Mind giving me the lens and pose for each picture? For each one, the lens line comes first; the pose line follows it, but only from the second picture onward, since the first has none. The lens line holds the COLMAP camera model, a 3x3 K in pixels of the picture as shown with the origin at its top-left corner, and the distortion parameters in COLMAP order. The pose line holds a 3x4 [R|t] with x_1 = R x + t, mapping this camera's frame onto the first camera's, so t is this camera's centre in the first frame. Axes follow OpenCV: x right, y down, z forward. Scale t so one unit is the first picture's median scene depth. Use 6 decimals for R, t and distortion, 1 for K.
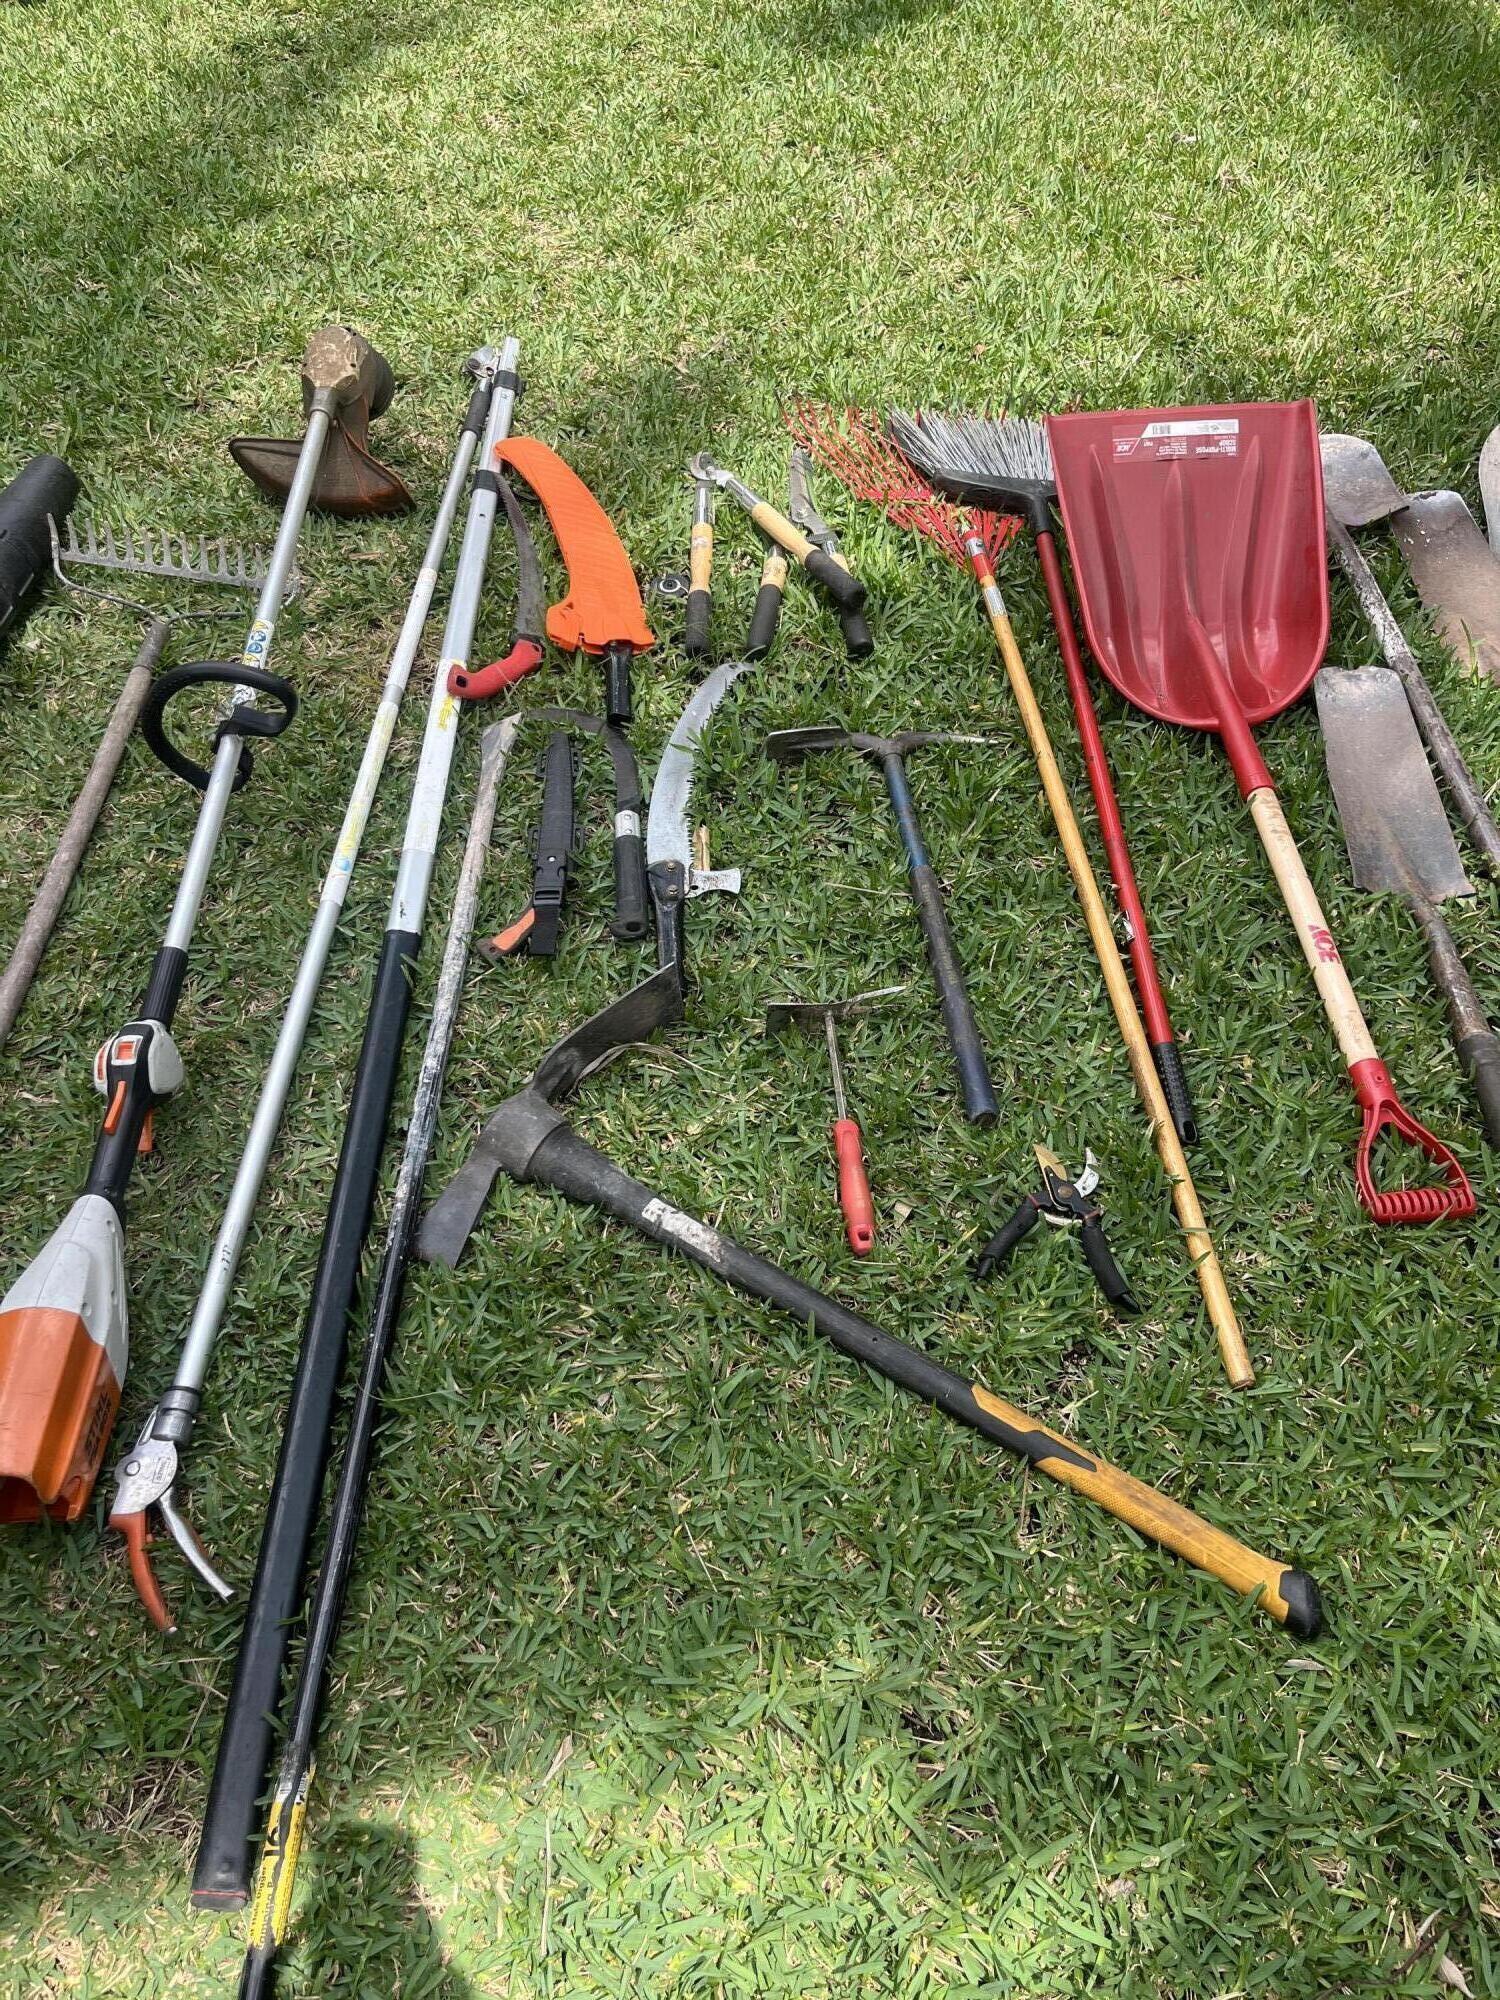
lens RADIAL K [[1521.7, 0, 750.0], [0, 1521.7, 1000.0], [0, 0, 1]] dist [0.078260, -0.132916]
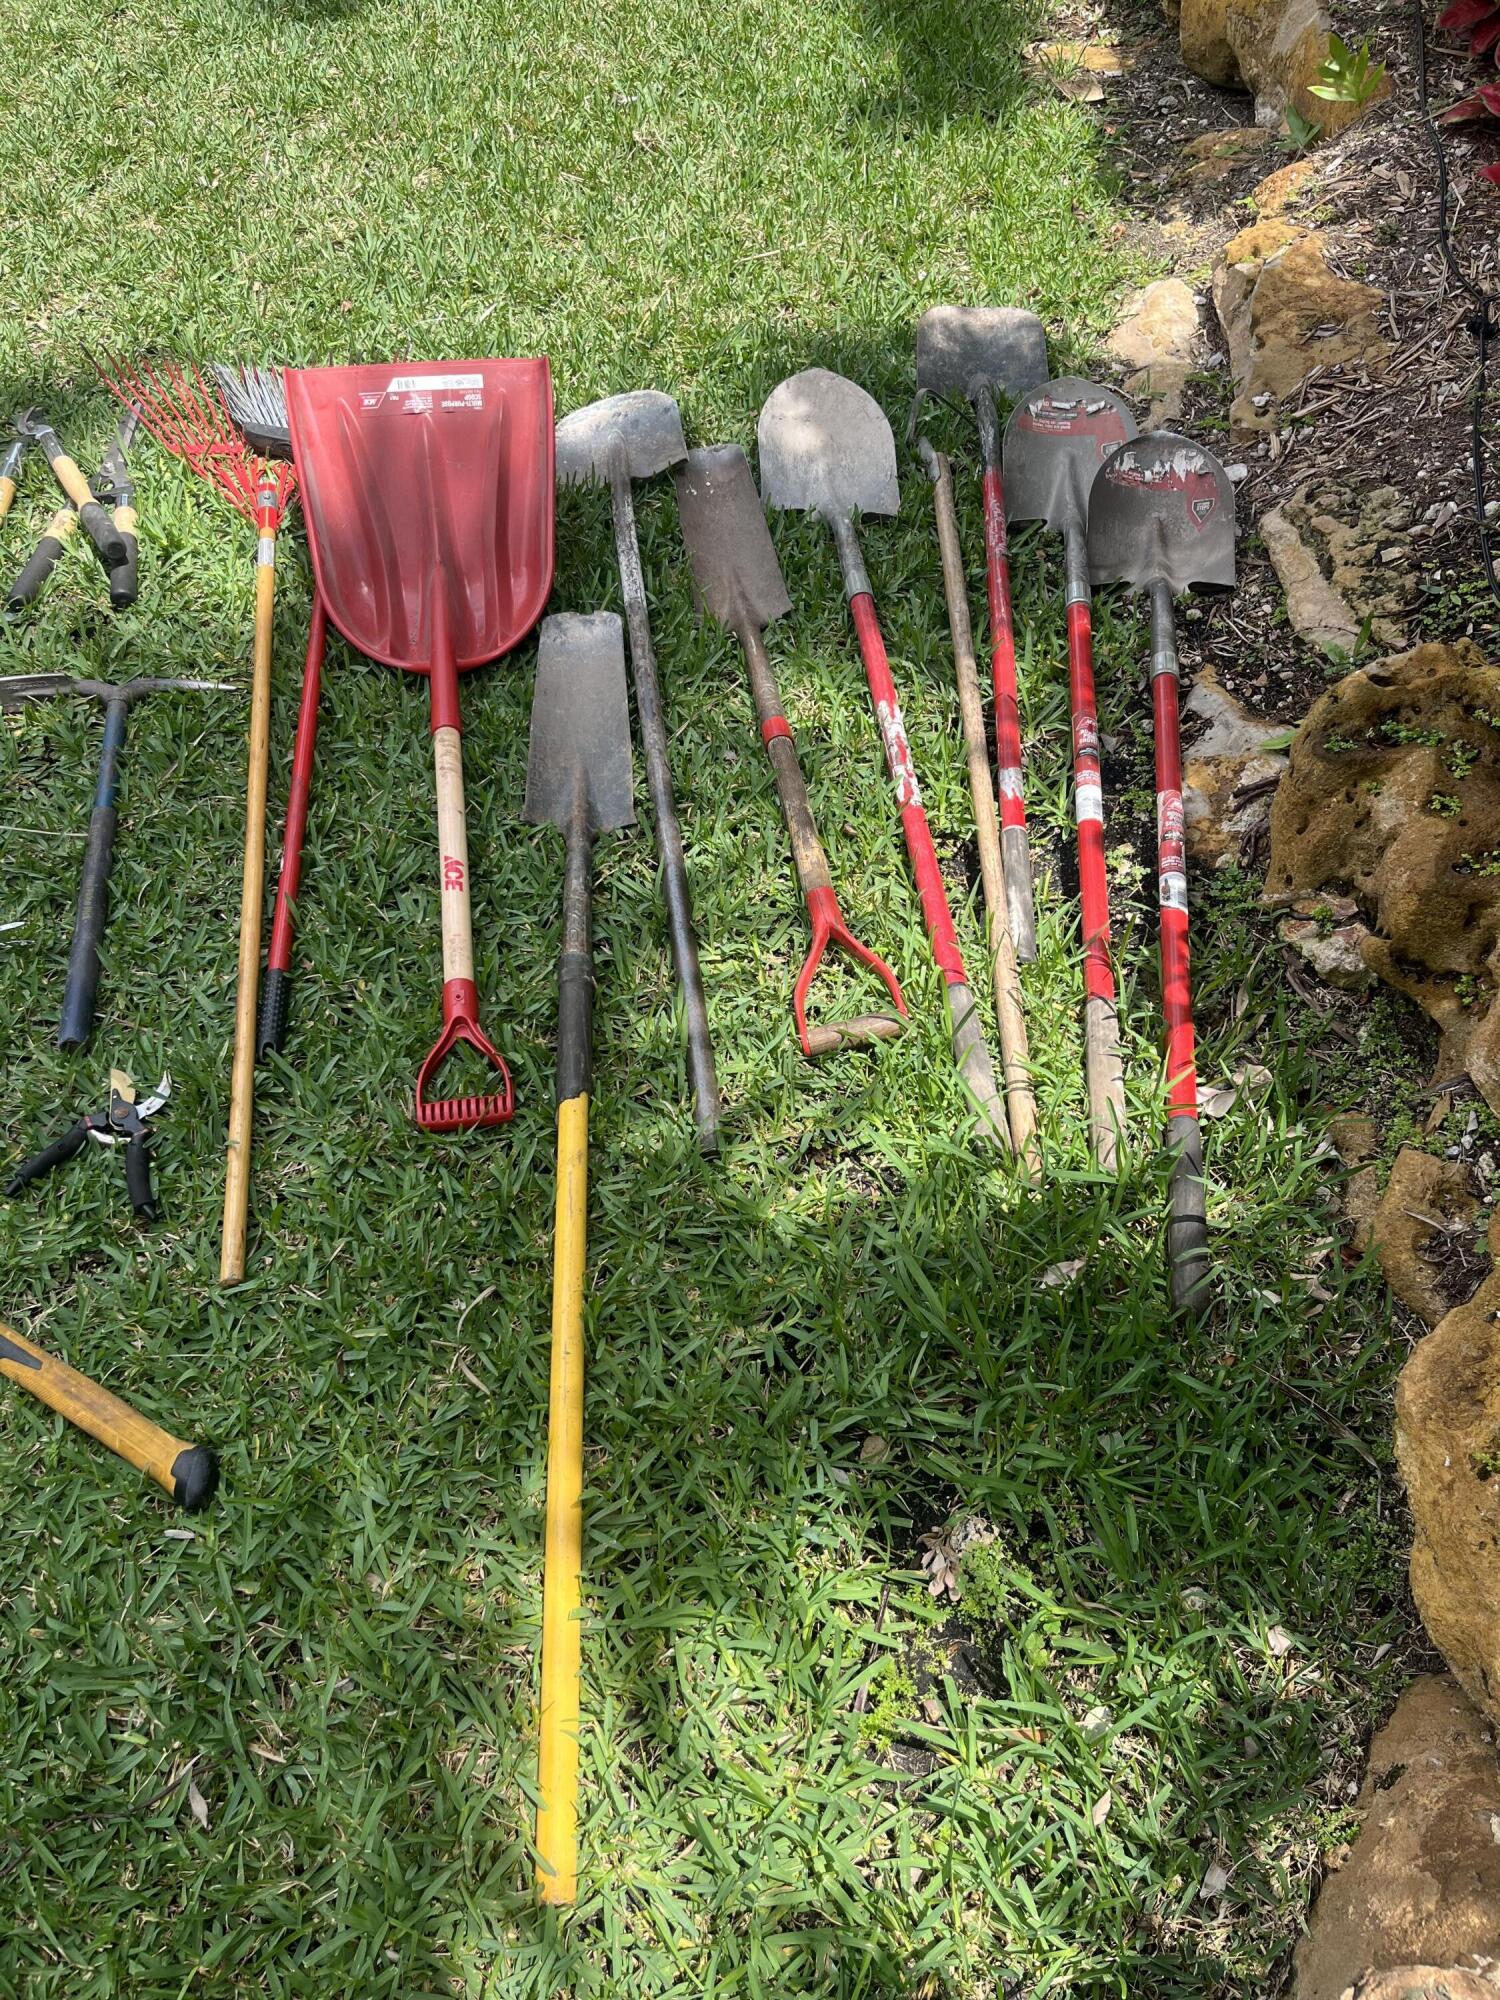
lens RADIAL K [[1533.1, 0, 750.0], [0, 1533.1, 1000.0], [0, 0, 1]] dist [0.003874, 0.002592]
pose [[0.997522, -0.029377, 0.063922, 0.449609], [0.028244, 0.999429, 0.018554, 0.032880], [-0.064430, -0.016702, 0.997782, -0.056143]]
